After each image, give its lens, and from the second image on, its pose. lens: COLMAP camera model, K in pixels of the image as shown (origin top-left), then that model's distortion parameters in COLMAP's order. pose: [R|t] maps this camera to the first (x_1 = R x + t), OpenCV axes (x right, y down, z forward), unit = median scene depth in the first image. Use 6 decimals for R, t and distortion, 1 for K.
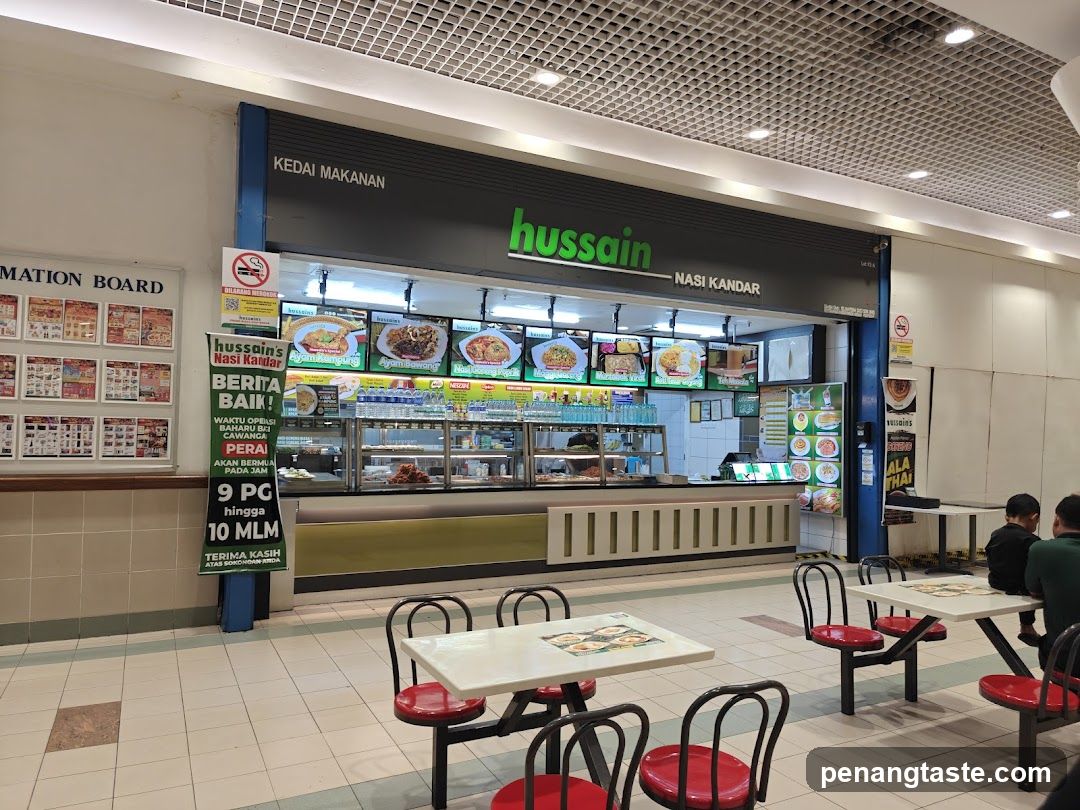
lens RADIAL K [[785.3, 0, 540.0], [0, 785.3, 405.0], [0, 0, 1]] dist [0.029301, -0.007145]
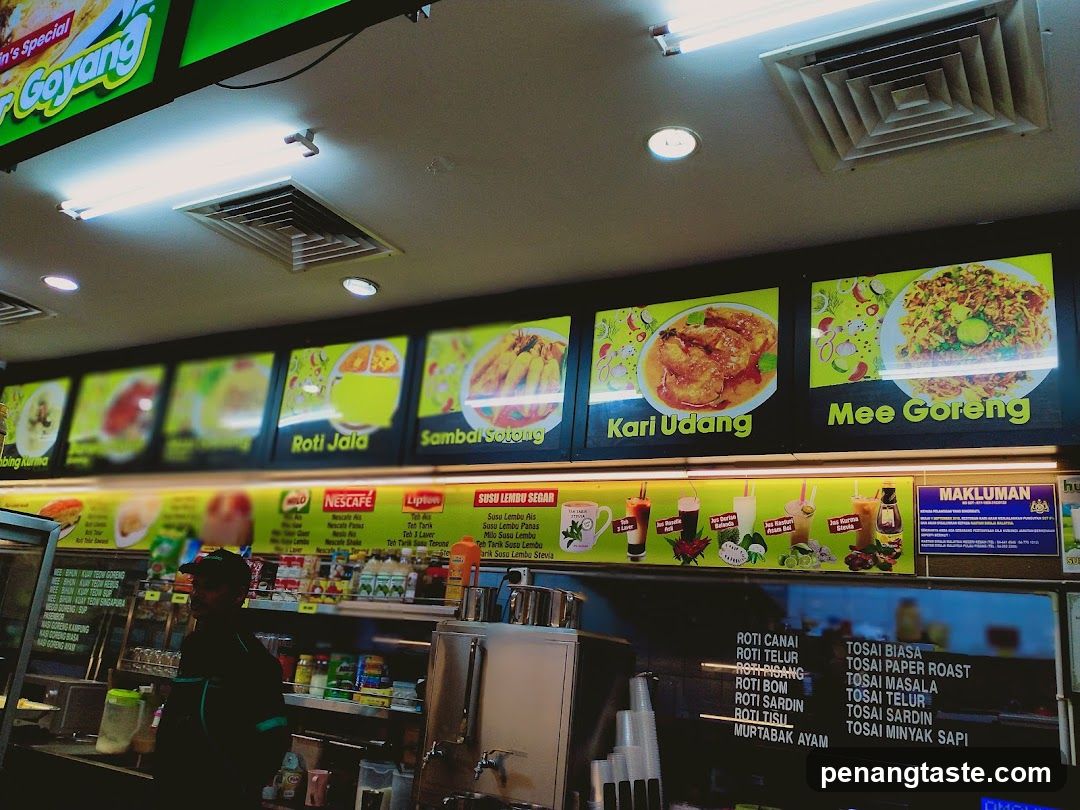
lens RADIAL K [[883.5, 0, 540.0], [0, 883.5, 405.0], [0, 0, 1]] dist [0.063321, -0.142794]
pose [[0.547416, -0.204493, -0.811492, 0.456826], [-0.050584, 0.959827, -0.275995, 0.065537], [0.835331, 0.192132, 0.515080, 1.456064]]
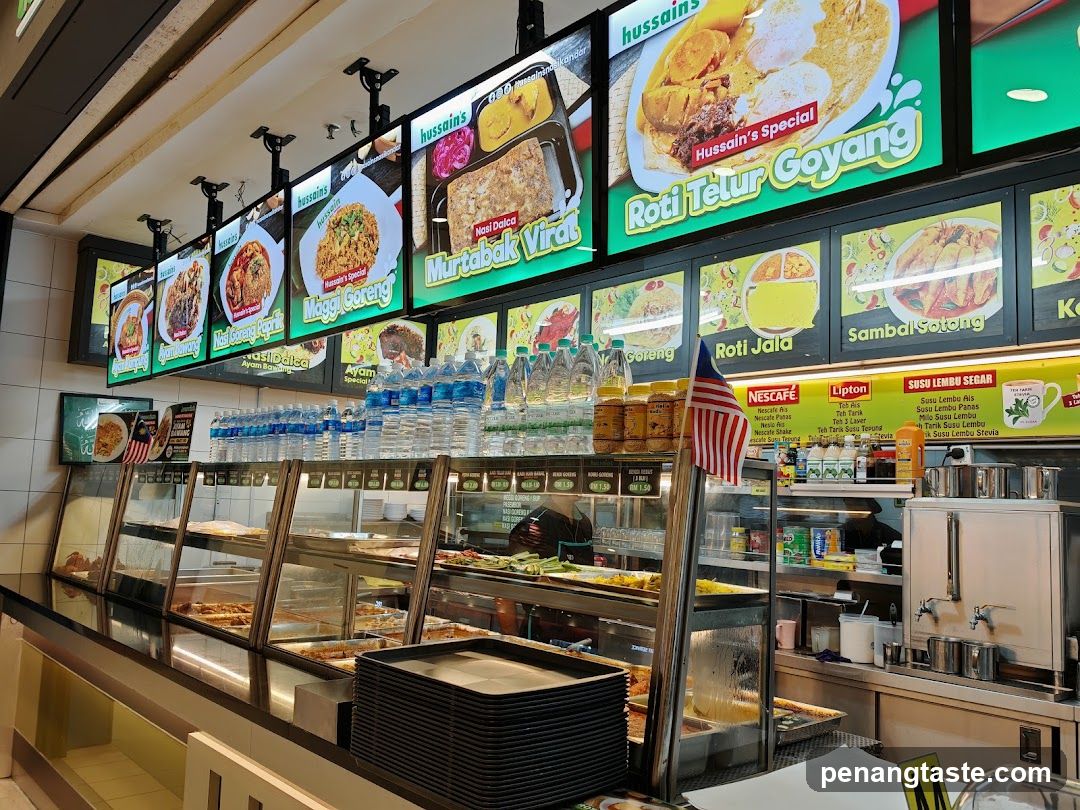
lens RADIAL K [[872.8, 0, 512.5], [0, 872.8, 422.4], [0, 0, 1]] dist [-0.005774, -0.007617]
pose [[0.237909, -0.096884, -0.966443, 0.481931], [-0.004147, 0.994902, -0.100758, 0.056046], [0.971278, 0.027979, 0.236295, 1.306696]]
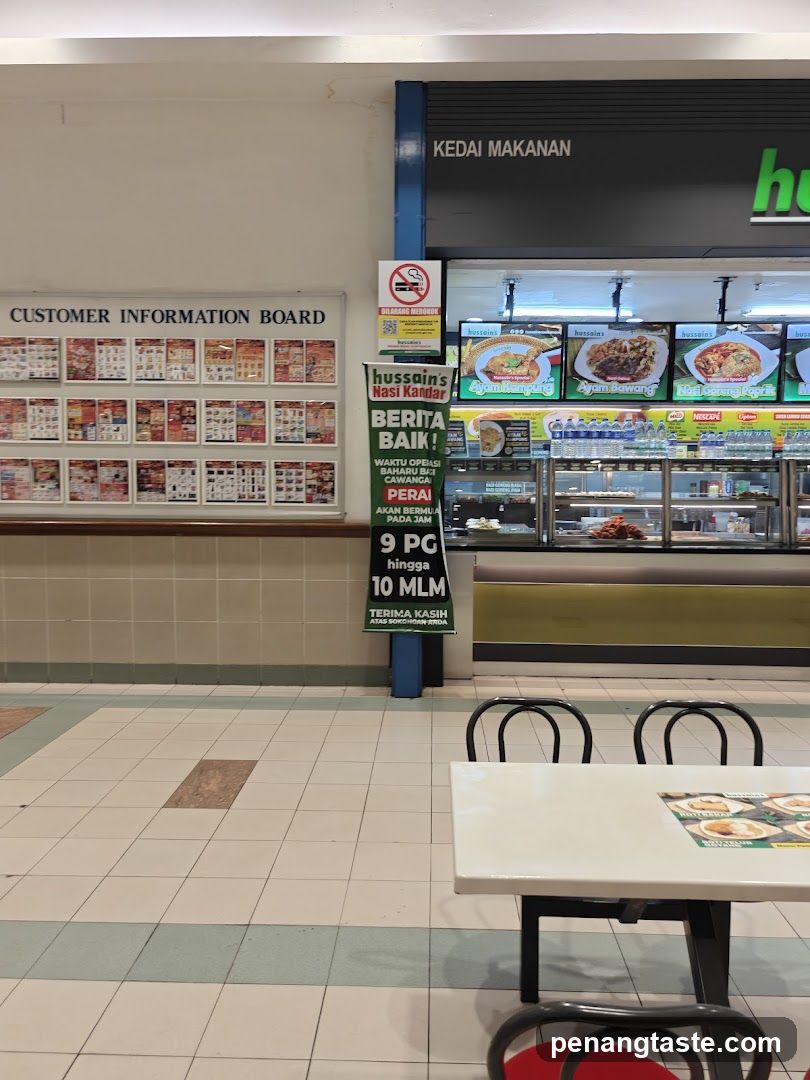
lens RADIAL K [[839.6, 0, 384.0], [0, 839.6, 530.6], [0, 0, 1]] dist [0.039162, -0.012998]
pose [[0.866016, 0.020733, -0.499586, 0.070316], [0.024791, 0.996131, 0.084314, 0.016296], [0.499401, -0.085402, 0.862151, 0.177869]]
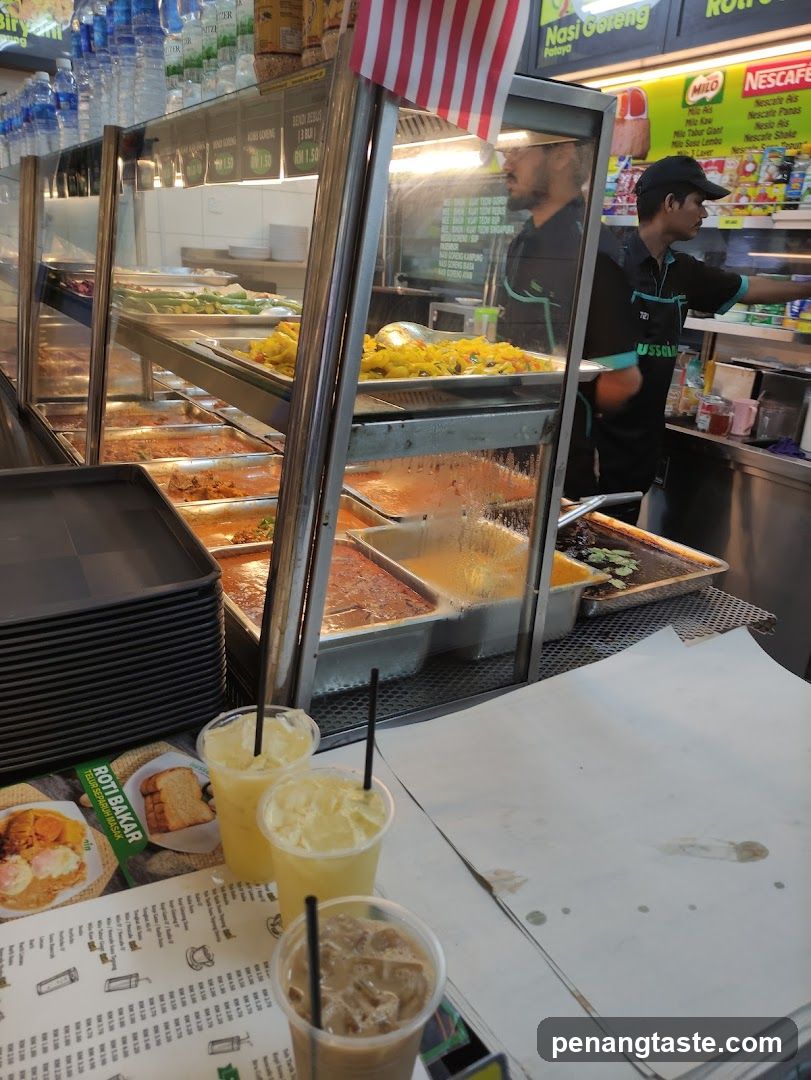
lens RADIAL K [[785.3, 0, 405.5], [0, 785.3, 540.0], [0, 0, 1]] dist [0.029301, -0.007145]
pose [[0.085070, 0.333334, -0.938963, 0.341617], [-0.019141, 0.942752, 0.332945, 0.064200], [0.996191, -0.010351, 0.086580, 1.427218]]
